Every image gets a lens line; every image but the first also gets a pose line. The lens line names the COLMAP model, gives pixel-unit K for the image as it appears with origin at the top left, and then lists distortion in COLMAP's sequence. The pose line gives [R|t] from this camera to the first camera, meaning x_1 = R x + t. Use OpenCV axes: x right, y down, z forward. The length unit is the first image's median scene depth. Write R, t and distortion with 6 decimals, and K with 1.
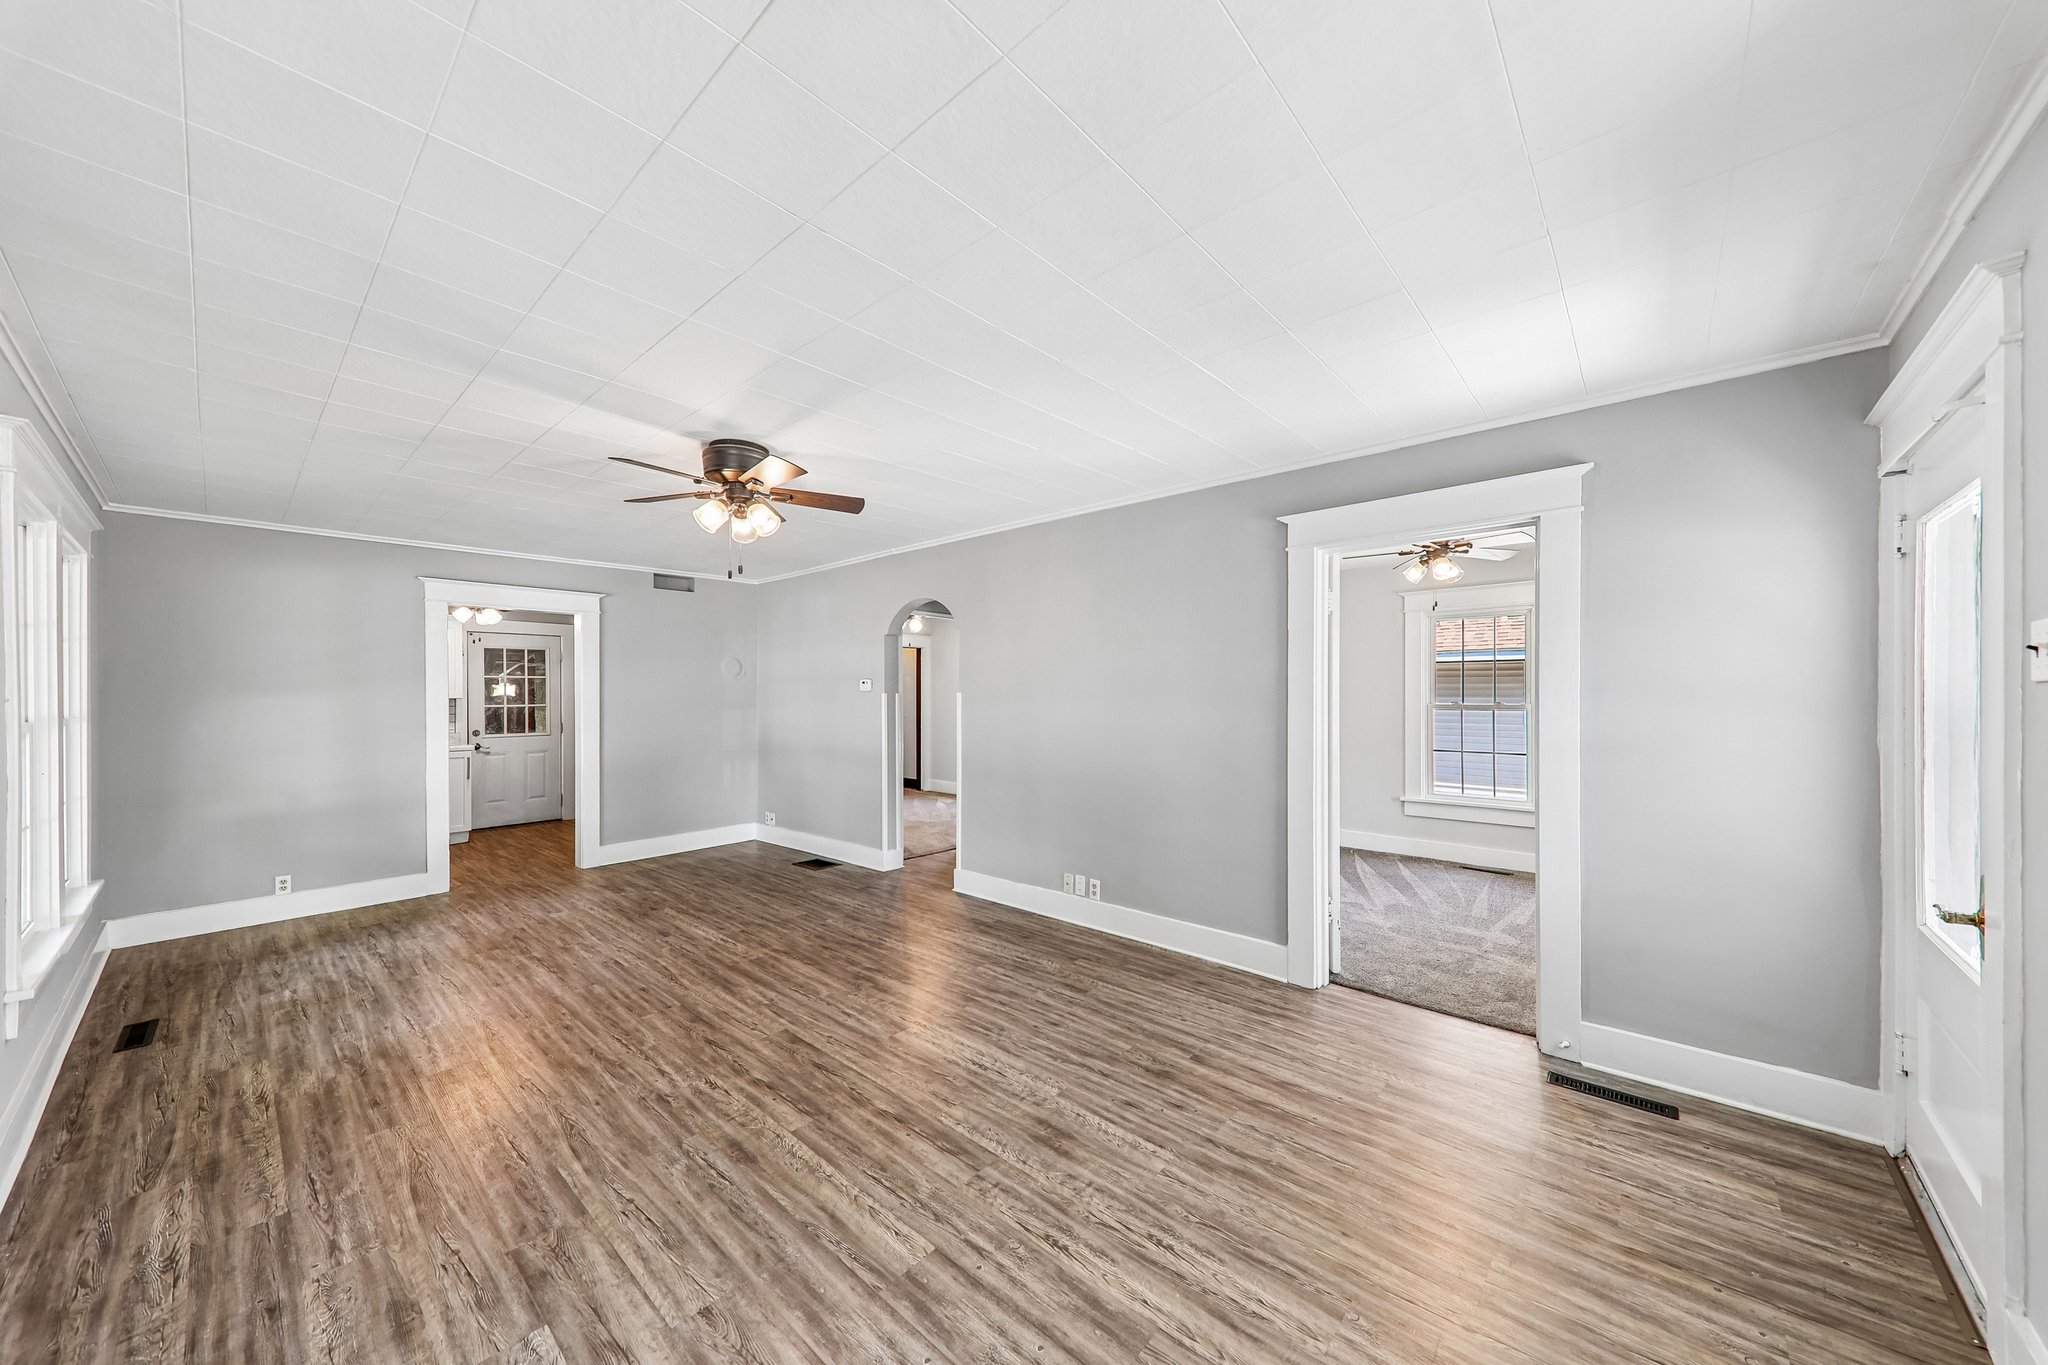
lens RADIAL K [[709.2, 0, 1023.6], [0, 709.2, 691.1], [0, 0, 1]] dist [0.023609, -0.007992]
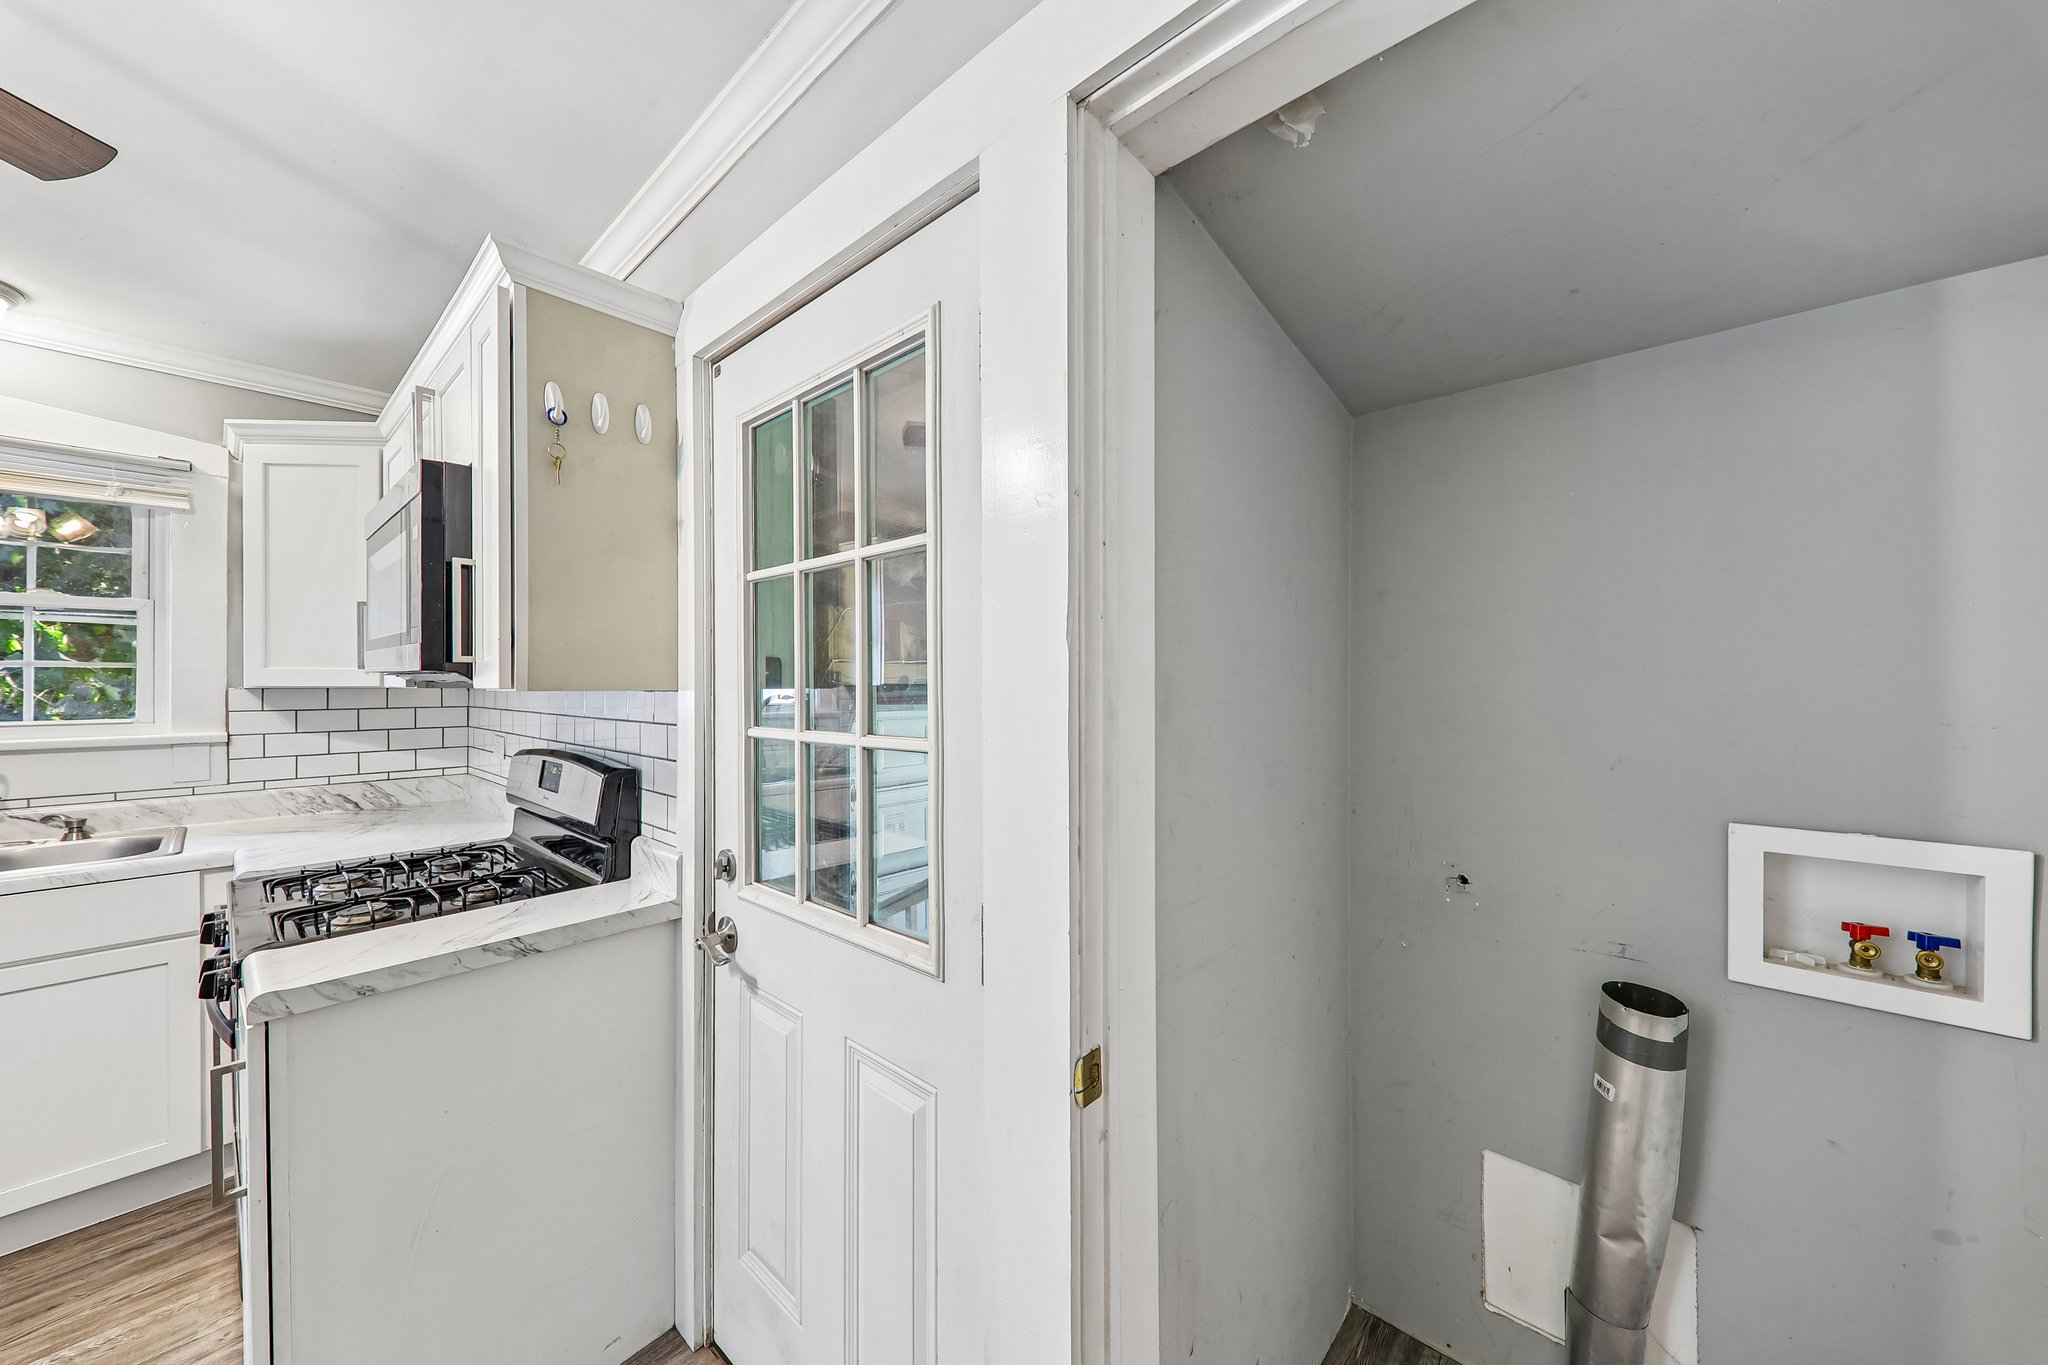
lens RADIAL K [[723.3, 0, 1030.2], [0, 723.3, 680.3], [0, 0, 1]] dist [-0.000065, -0.000325]
pose [[-0.000828, 0.001515, -0.999999, -1.237038], [0.007929, 0.999967, 0.001509, 0.018061], [0.999968, -0.007928, -0.000840, 2.364631]]
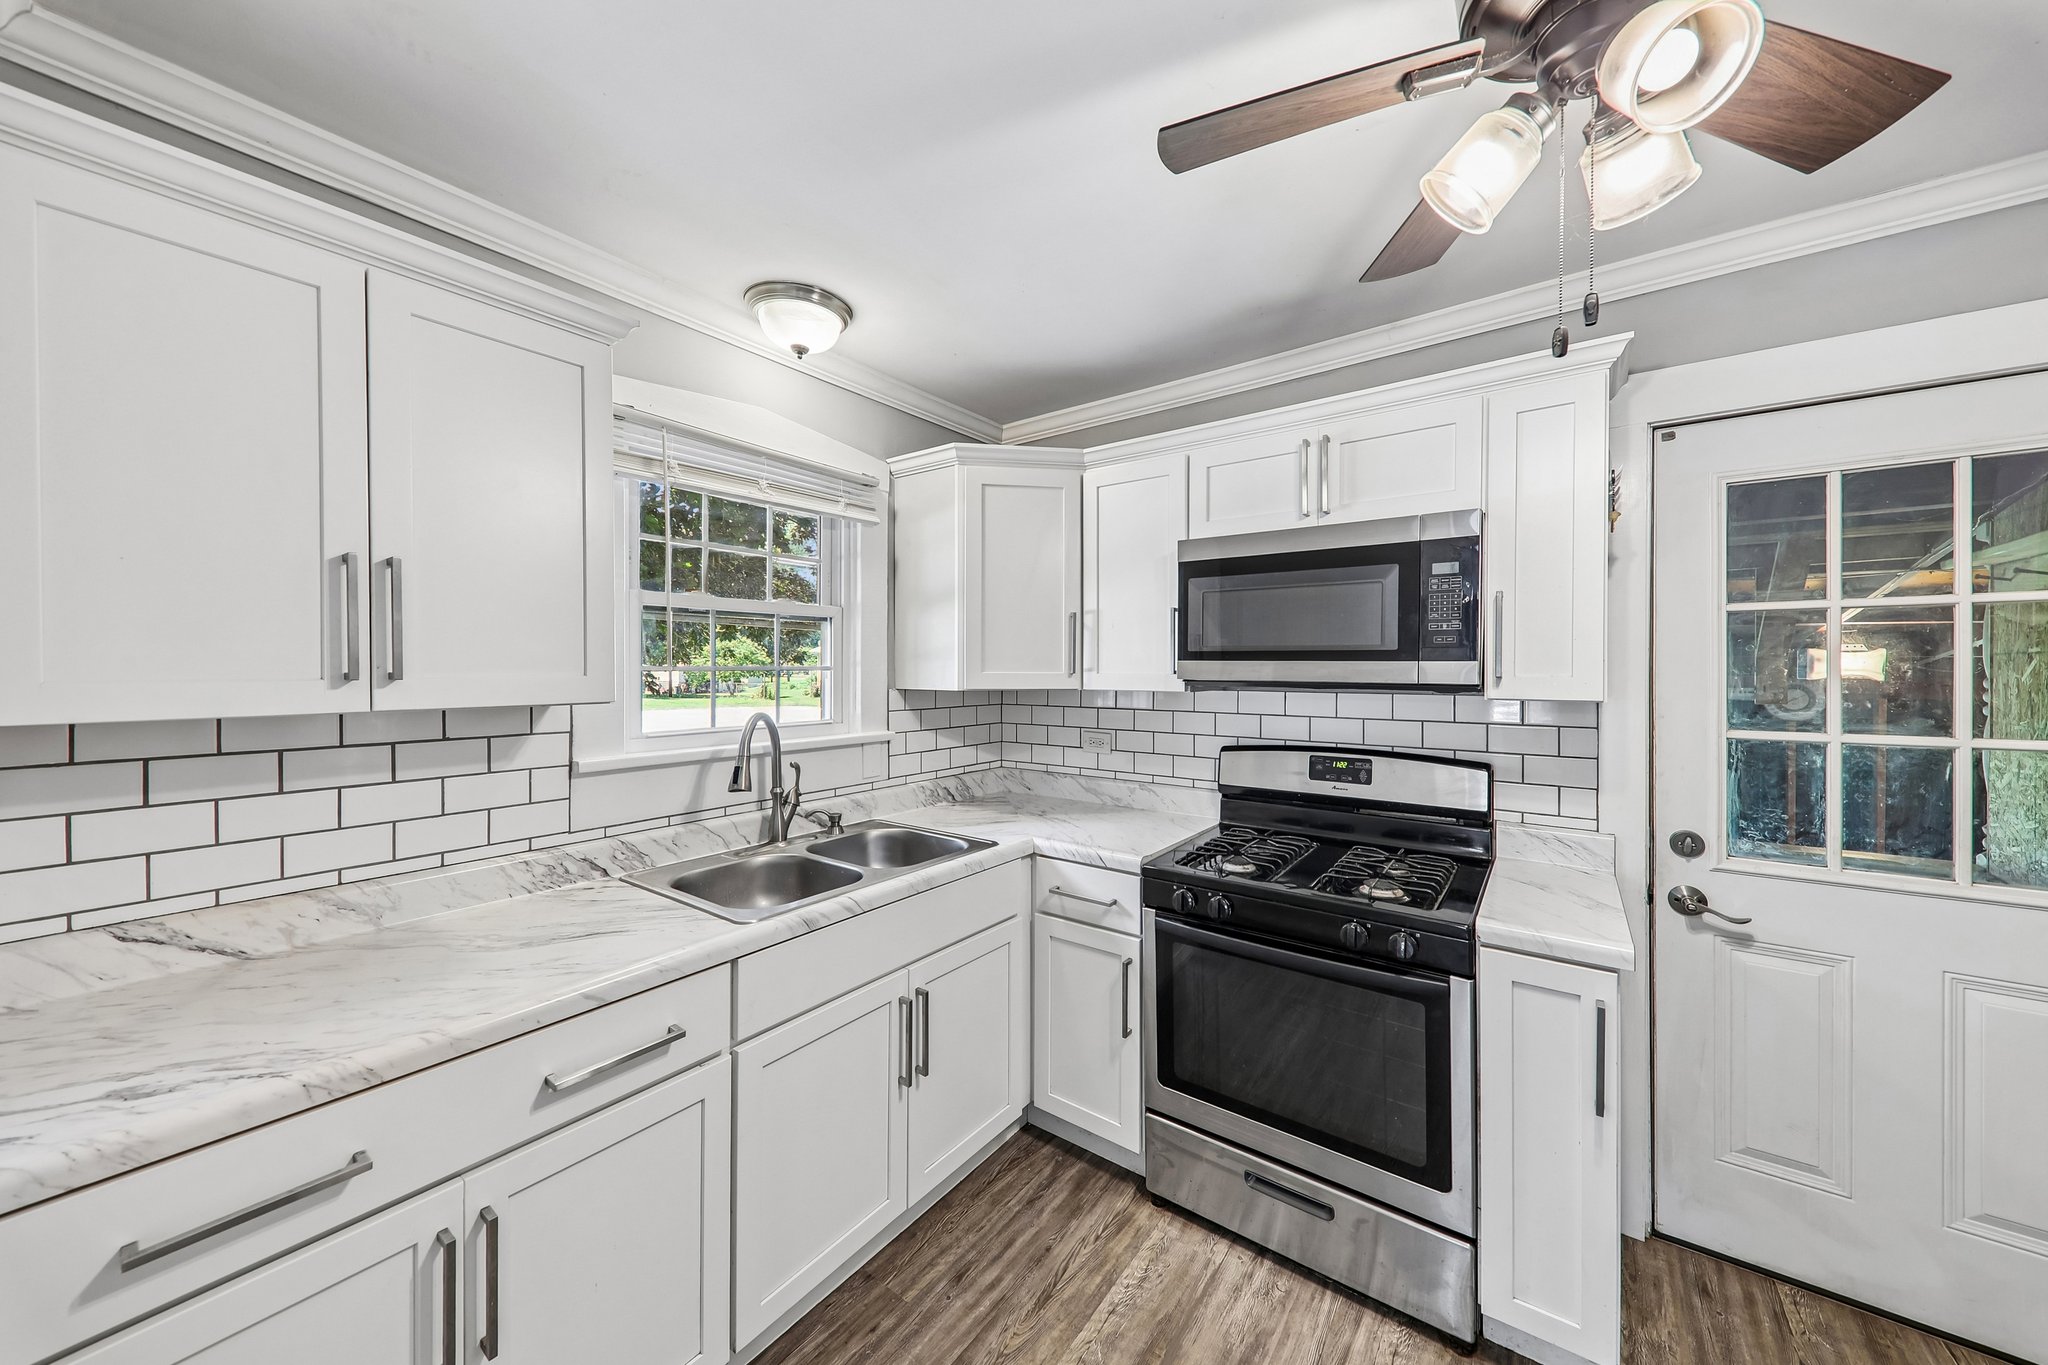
lens RADIAL K [[716.3, 0, 1031.9], [0, 716.3, 669.2], [0, 0, 1]] dist [0.016728, -0.005471]
pose [[0.089706, 0.004479, -0.995958, -1.183676], [0.003443, 0.999983, 0.004807, -0.003527], [0.995962, -0.003860, 0.089689, 1.659744]]
